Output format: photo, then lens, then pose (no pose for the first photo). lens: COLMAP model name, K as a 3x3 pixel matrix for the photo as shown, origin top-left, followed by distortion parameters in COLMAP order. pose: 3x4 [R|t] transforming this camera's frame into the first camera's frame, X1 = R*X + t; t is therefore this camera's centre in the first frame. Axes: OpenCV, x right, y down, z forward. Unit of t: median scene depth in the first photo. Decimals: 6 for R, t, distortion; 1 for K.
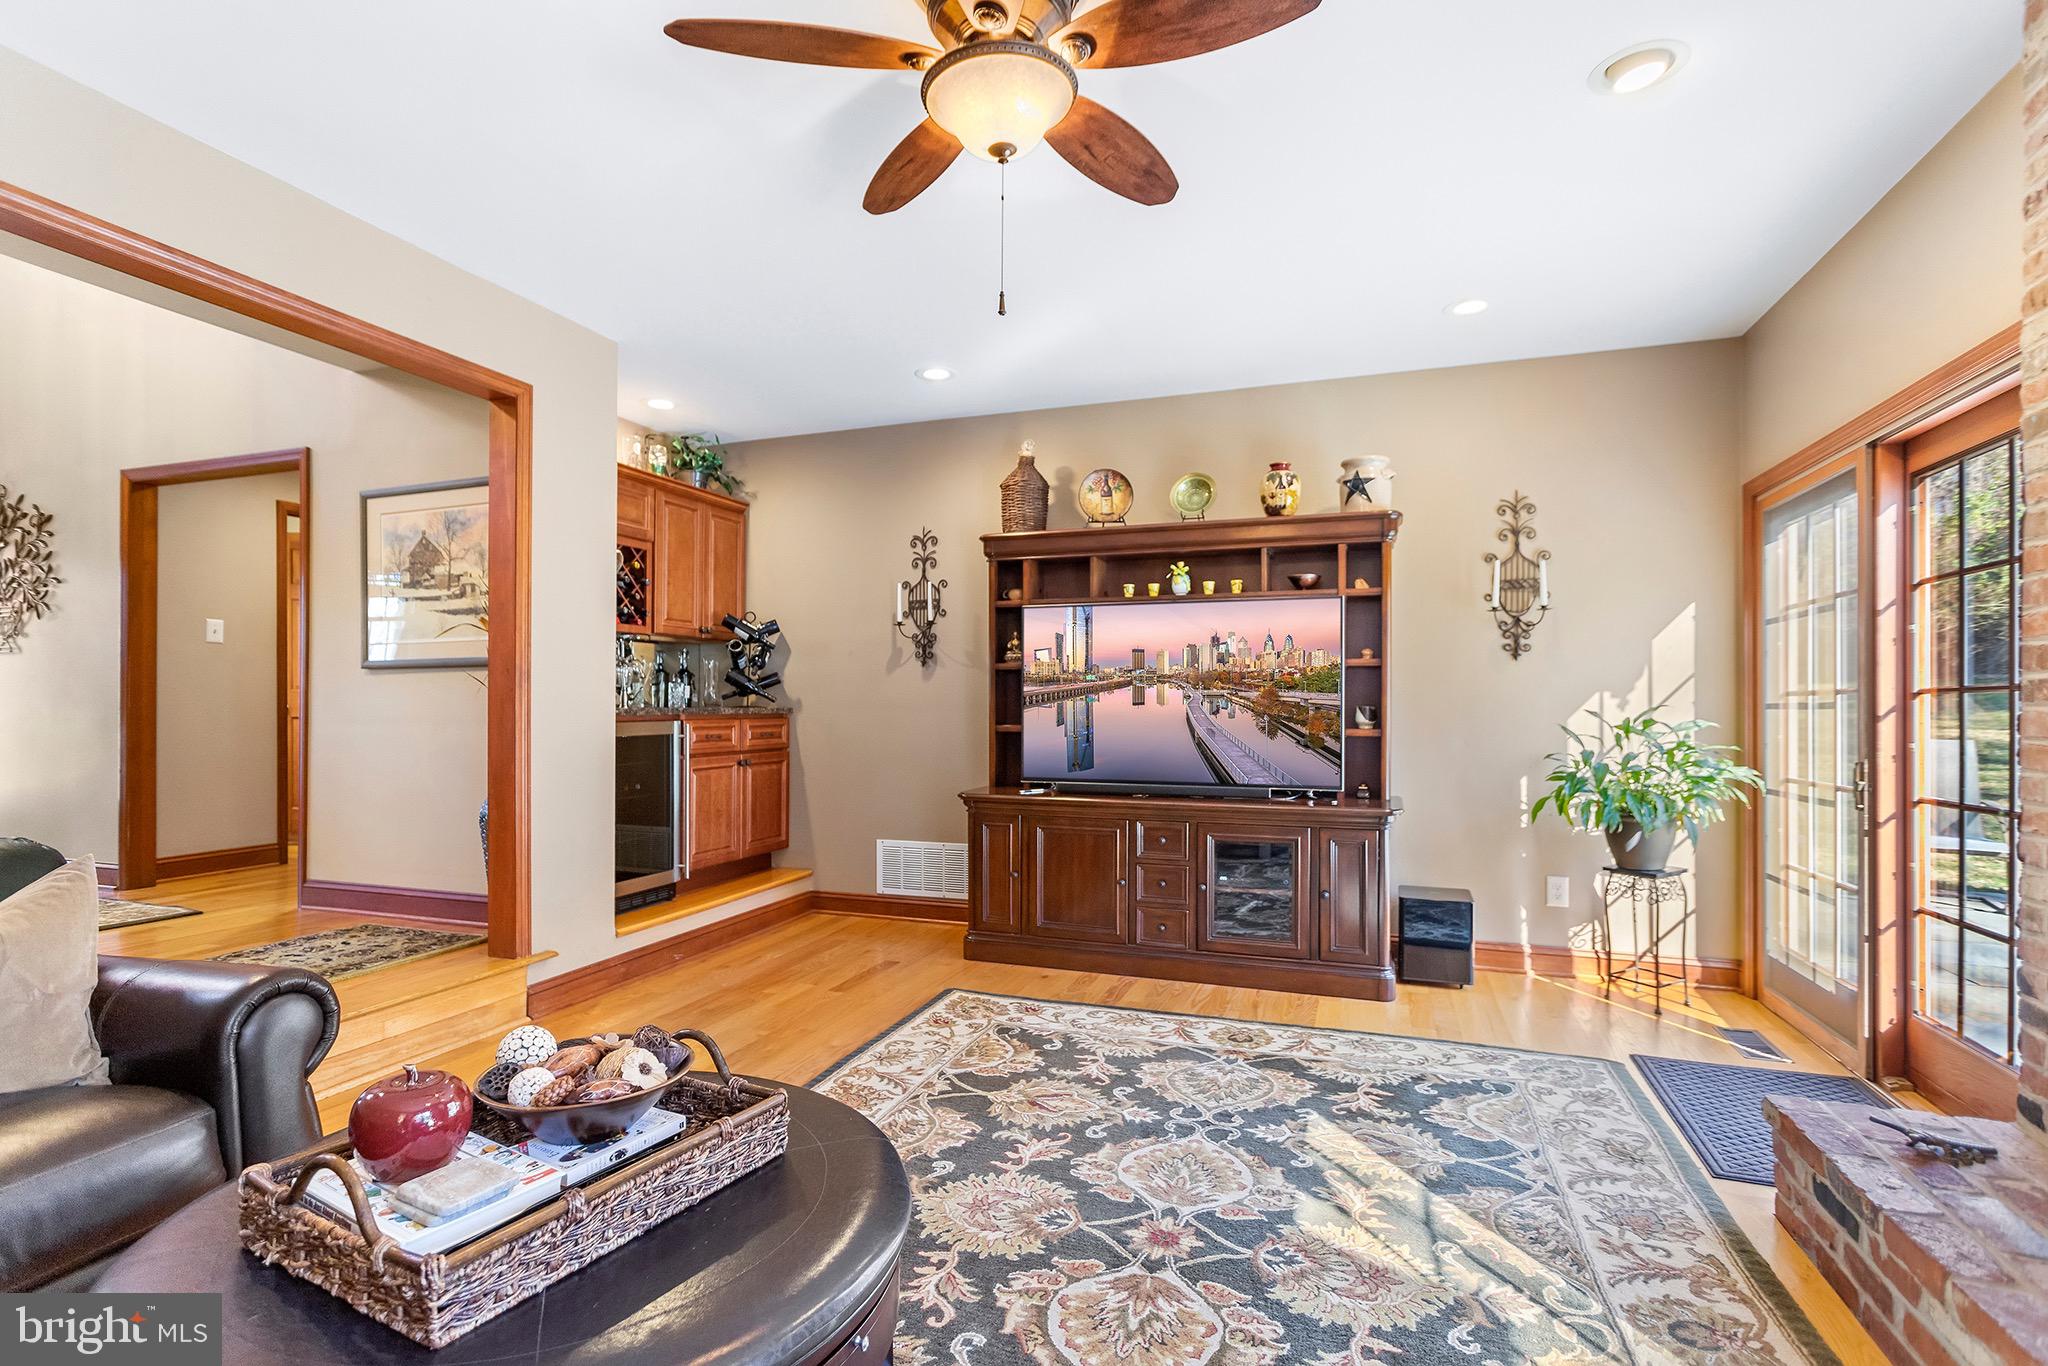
lens RADIAL K [[979.5, 0, 1015.8], [0, 979.5, 690.8], [0, 0, 1]] dist [0.001414, -0.000259]
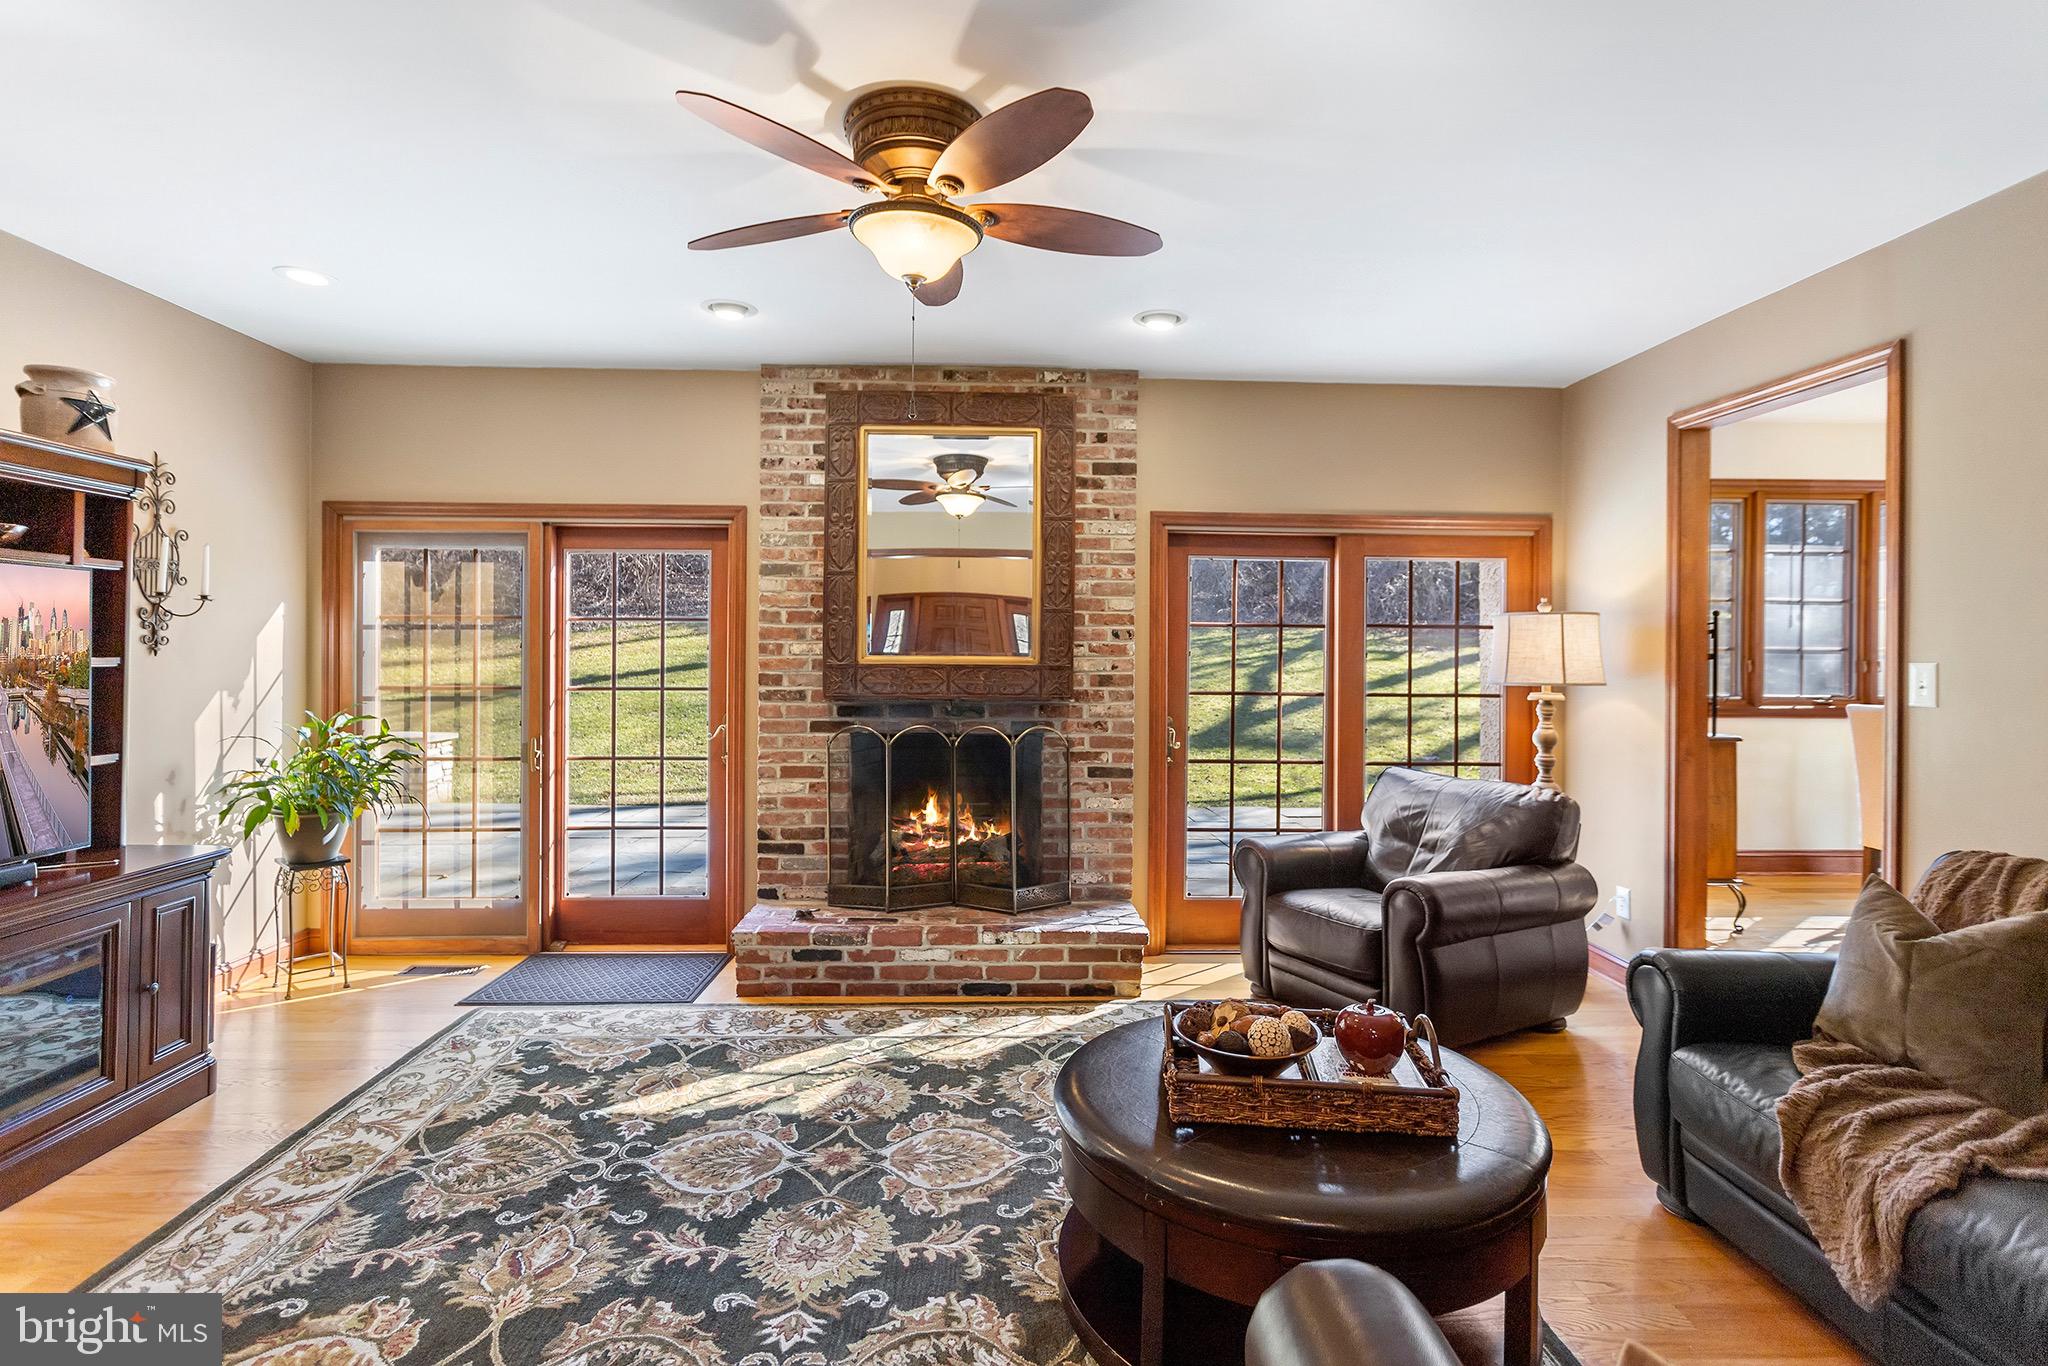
lens RADIAL K [[979.5, 0, 1023.4], [0, 979.5, 654.0], [0, 0, 1]] dist [0.001414, -0.000259]
pose [[-0.371724, -0.005520, 0.928327, -0.832359], [-0.021875, 0.999757, -0.002815, -0.071213], [-0.928085, -0.021353, -0.371754, 0.944803]]
